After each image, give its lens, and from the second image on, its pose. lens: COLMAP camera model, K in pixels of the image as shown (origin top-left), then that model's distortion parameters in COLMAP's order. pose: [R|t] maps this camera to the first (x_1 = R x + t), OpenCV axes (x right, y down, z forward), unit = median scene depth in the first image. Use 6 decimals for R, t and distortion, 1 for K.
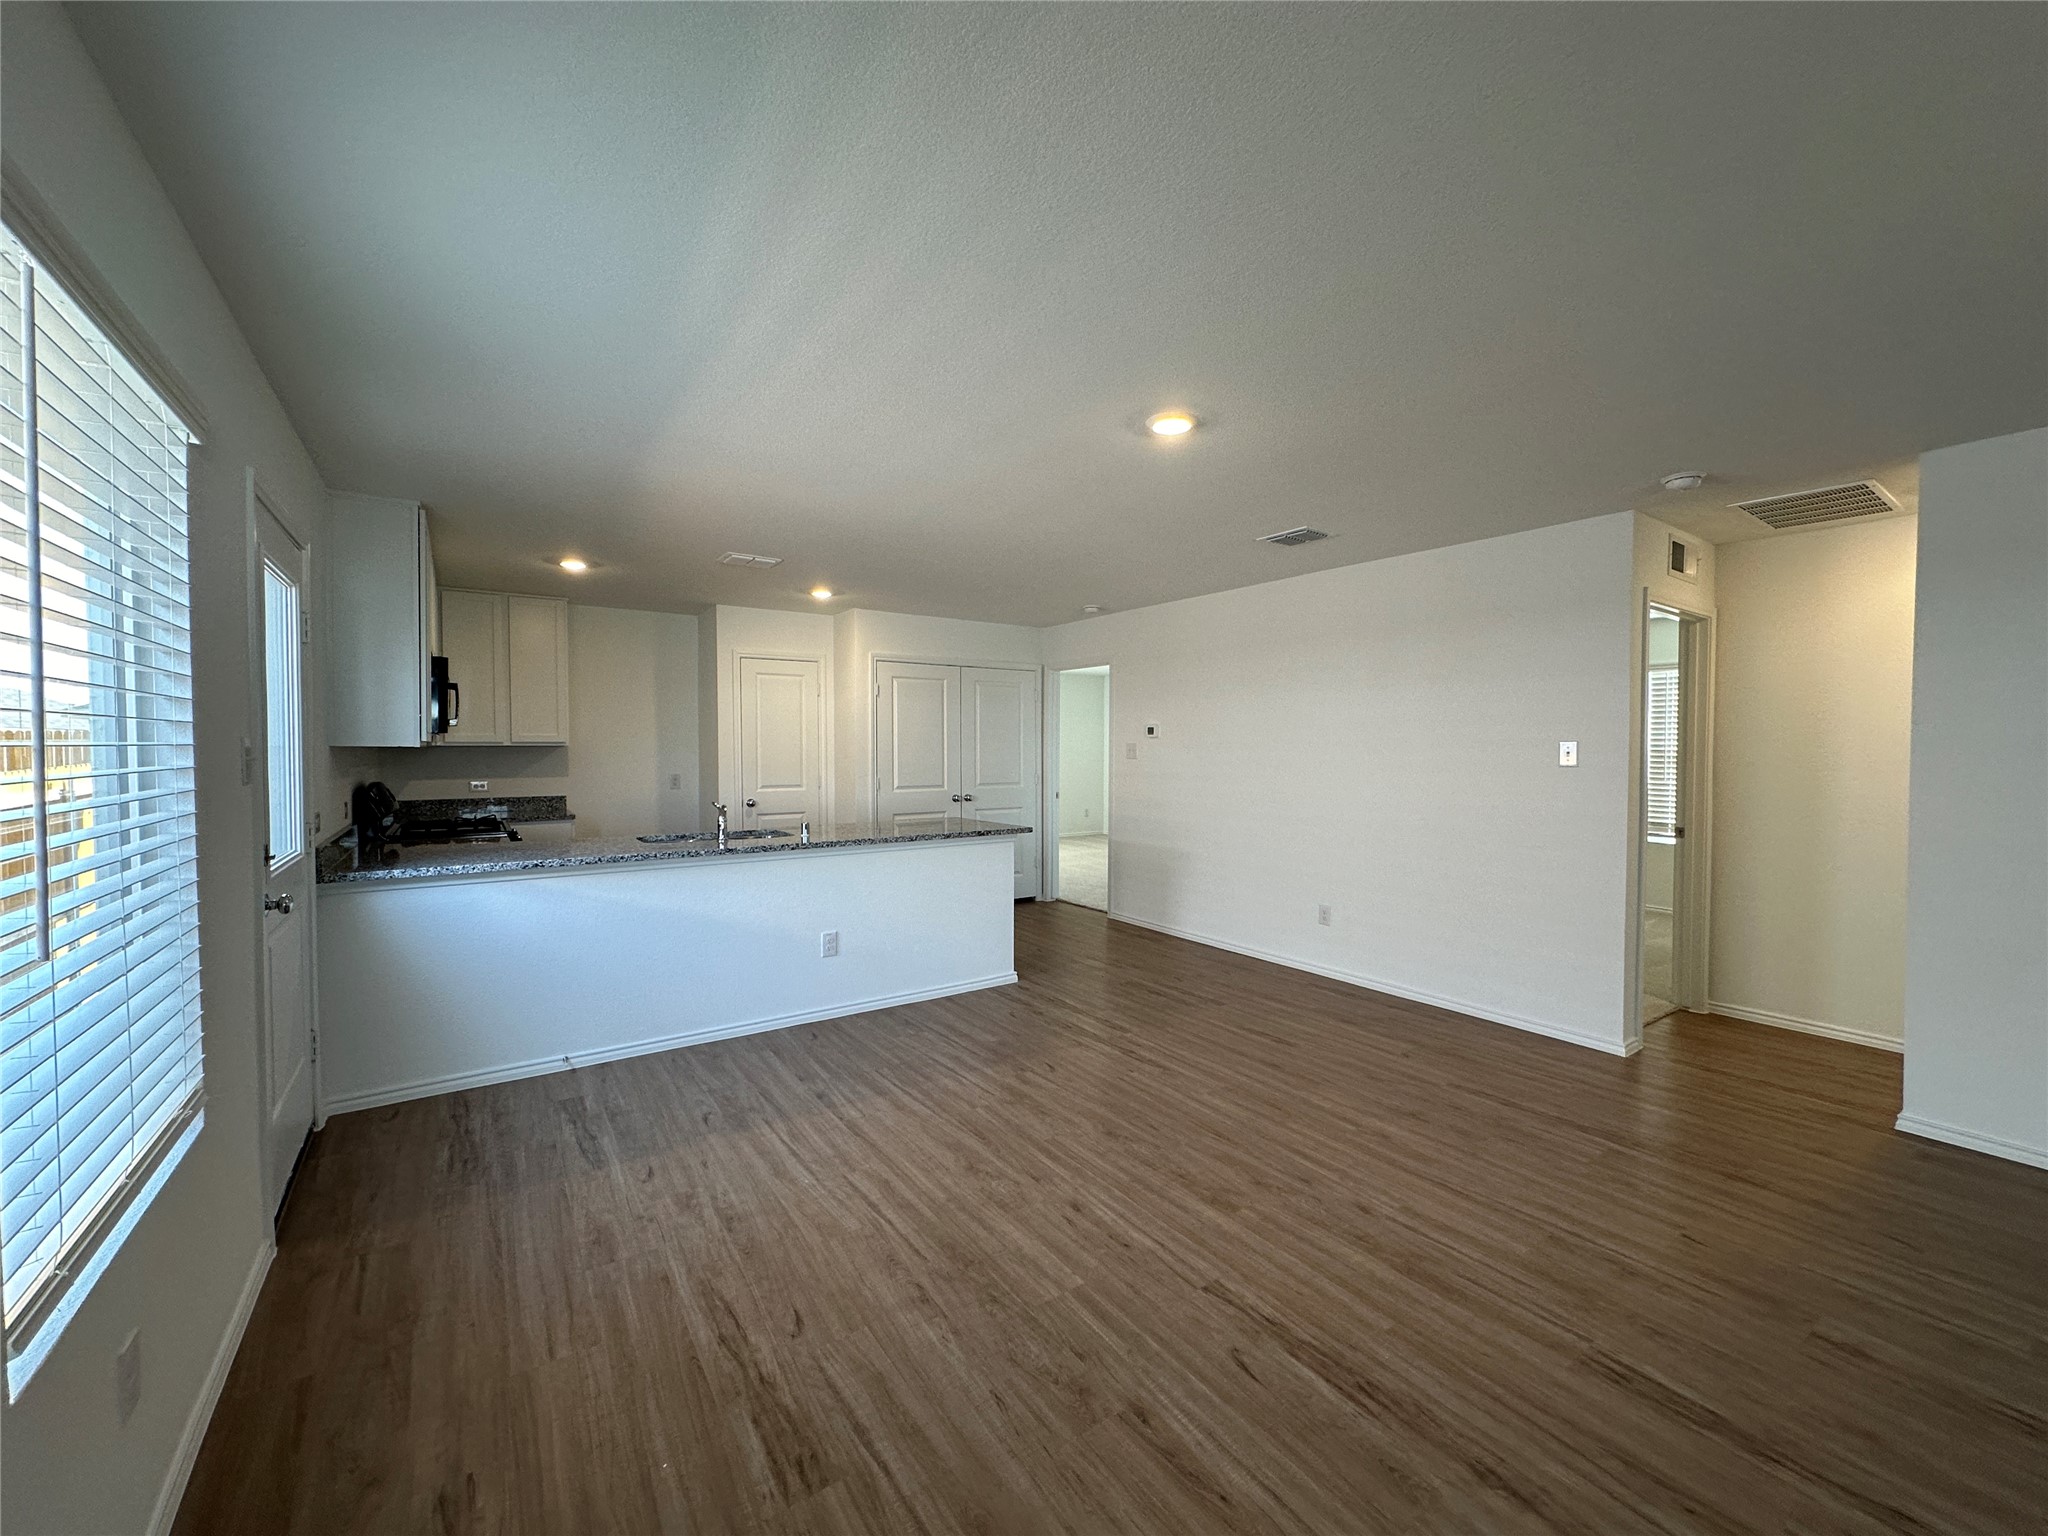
lens RADIAL K [[817.2, 0, 1024.9], [0, 817.2, 762.9], [0, 0, 1]] dist [-0.001199, 0.000859]
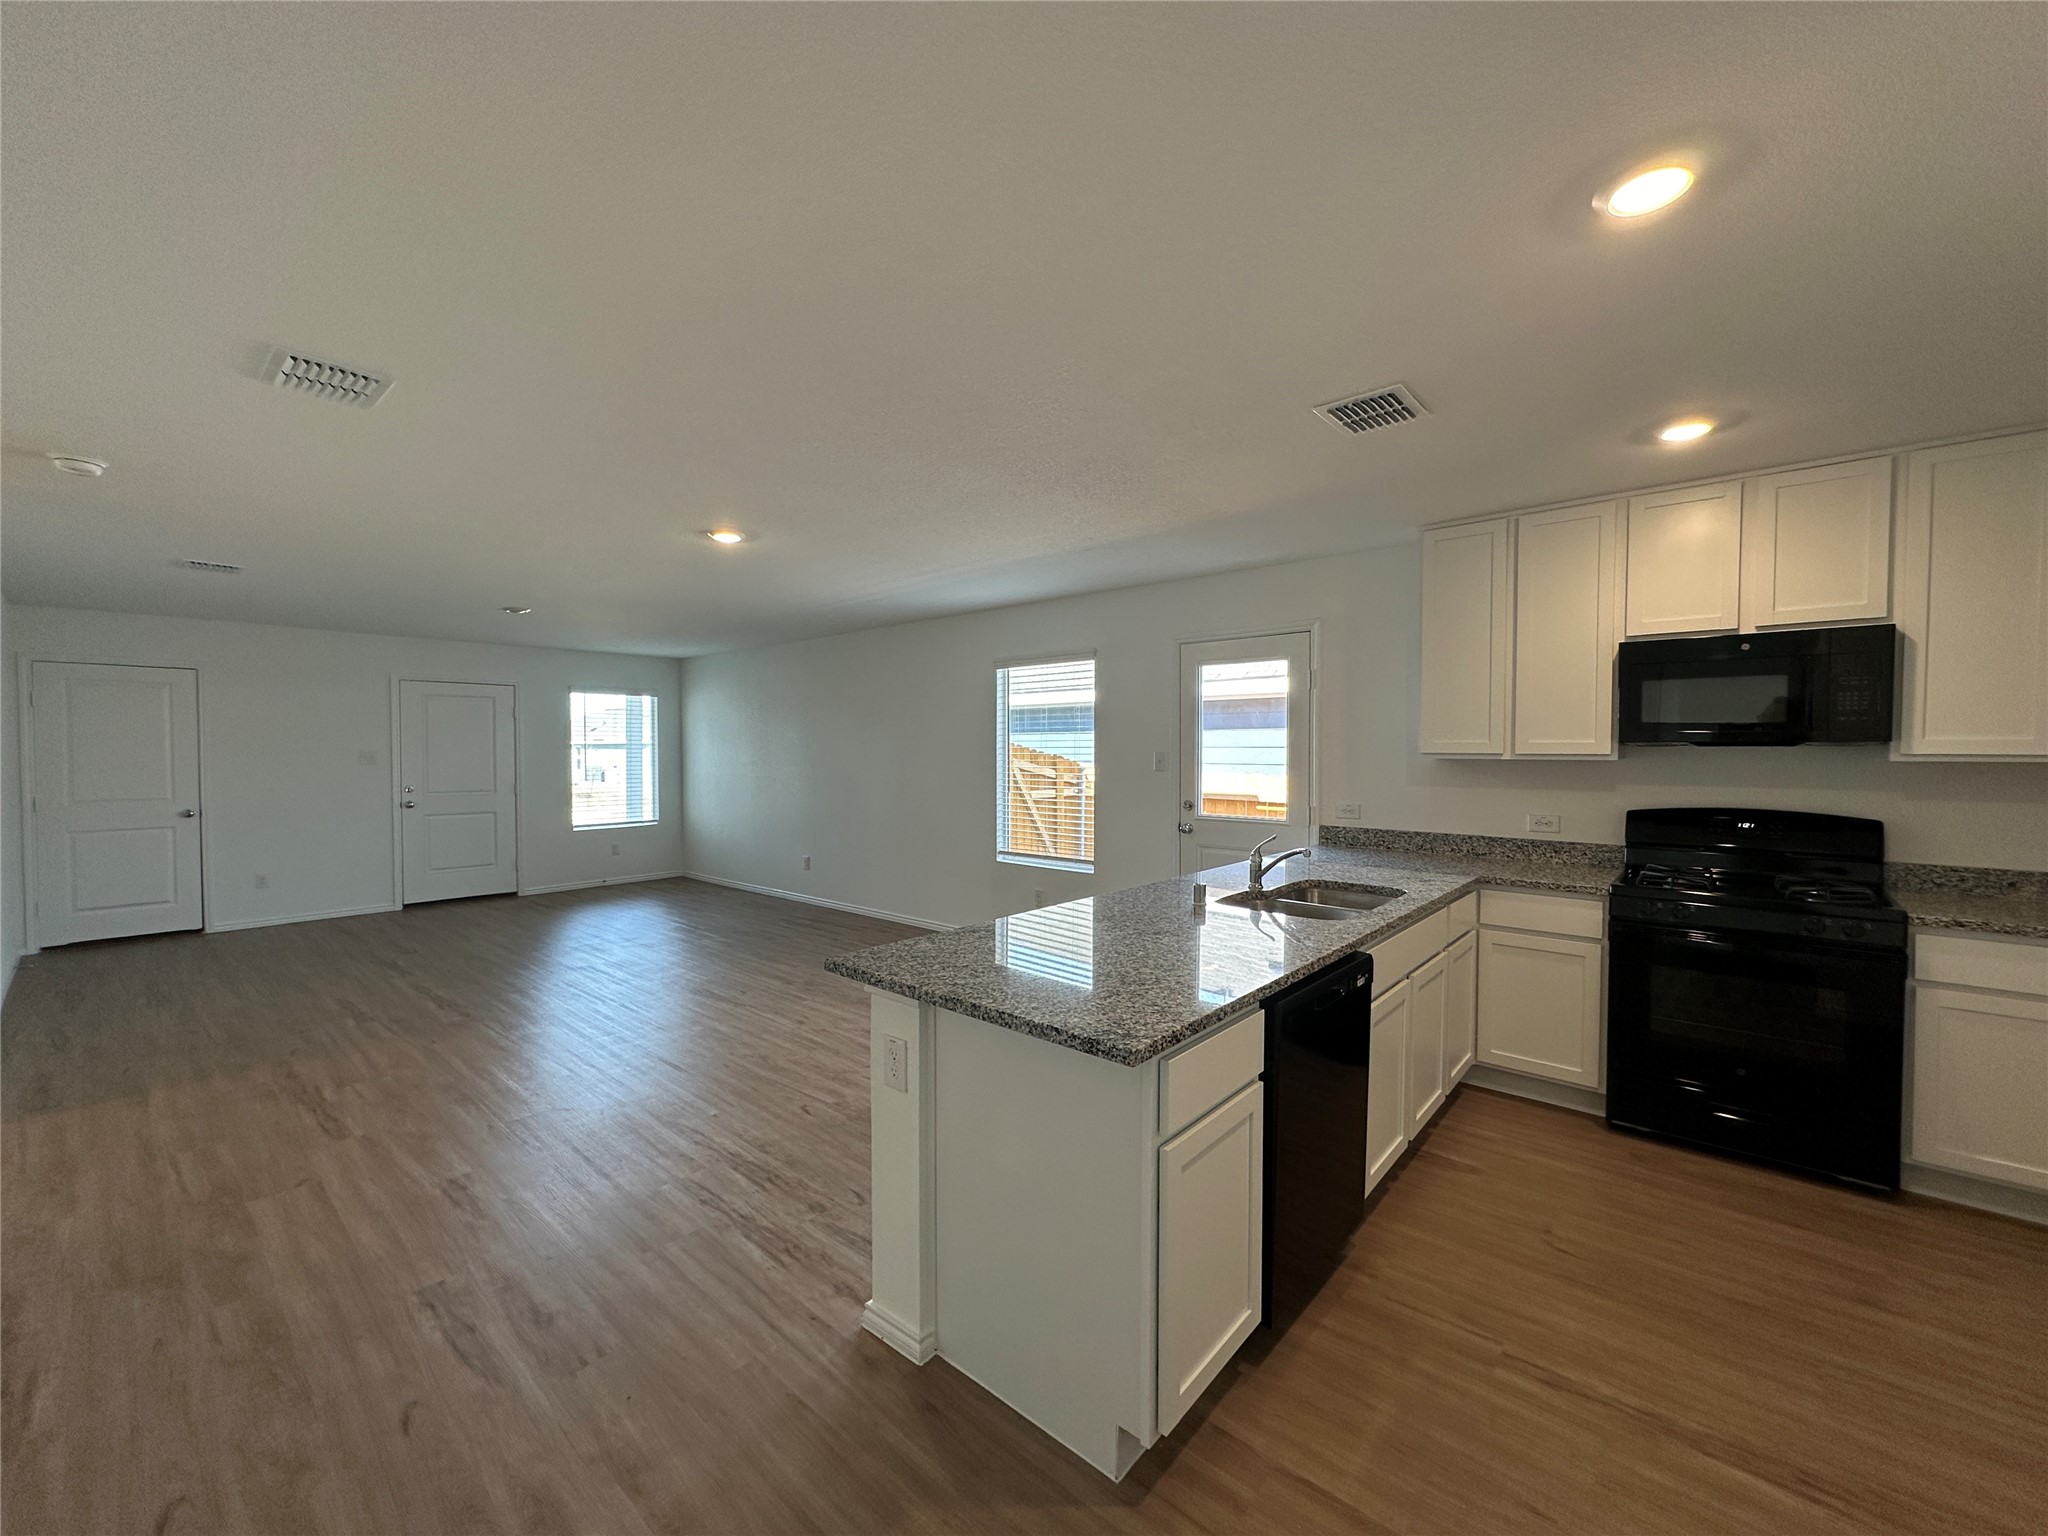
lens RADIAL K [[817.2, 0, 1030.7], [0, 817.2, 765.3], [0, 0, 1]] dist [-0.001199, 0.000859]
pose [[-0.968099, 0.005375, -0.250509, 0.015333], [-0.005921, 0.999000, 0.044315, -0.058022], [0.250497, 0.044384, -0.967099, 2.010812]]
